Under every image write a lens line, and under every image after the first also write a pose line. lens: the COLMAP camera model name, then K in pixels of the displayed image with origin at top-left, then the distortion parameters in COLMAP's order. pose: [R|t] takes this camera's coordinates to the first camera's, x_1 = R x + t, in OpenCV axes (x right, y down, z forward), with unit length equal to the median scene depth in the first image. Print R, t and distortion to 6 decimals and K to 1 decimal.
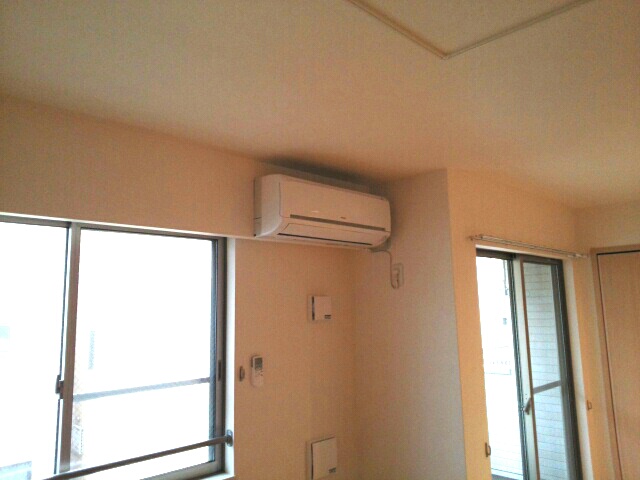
lens RADIAL K [[521.5, 0, 320.0], [0, 521.5, 240.0], [0, 0, 1]] dist [0.083456, 0.001874]
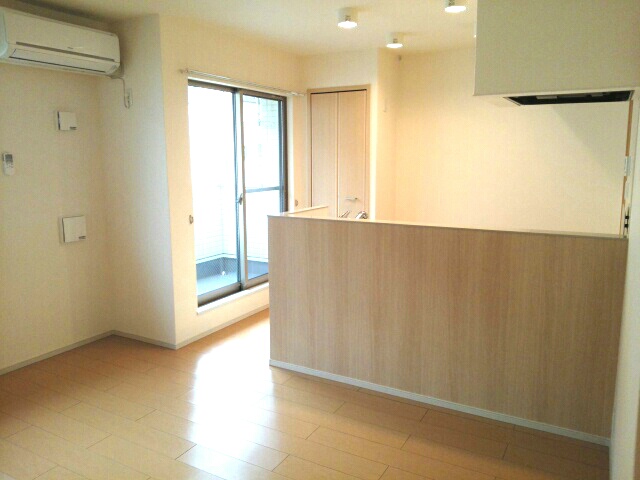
lens RADIAL K [[511.7, 0, 320.0], [0, 511.7, 240.0], [0, 0, 1]] dist [-0.023889, -0.007507]
pose [[0.957634, -0.028582, 0.286568, 0.237489], [-0.056306, 0.957277, 0.283639, 0.020280], [-0.282432, -0.287758, 0.915111, -0.416466]]
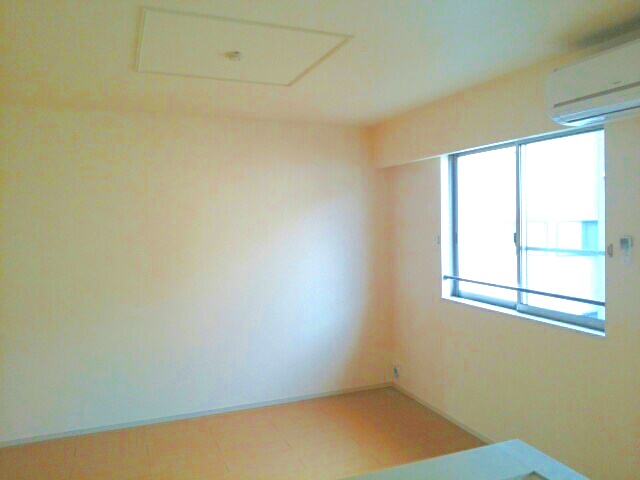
lens RADIAL K [[511.7, 0, 320.0], [0, 511.7, 240.0], [0, 0, 1]] dist [-0.023889, -0.007507]
pose [[-0.401517, 0.073904, -0.912865, 0.883679], [0.153235, 0.988109, 0.012596, 0.110354], [0.902941, -0.134826, -0.408068, 0.760970]]
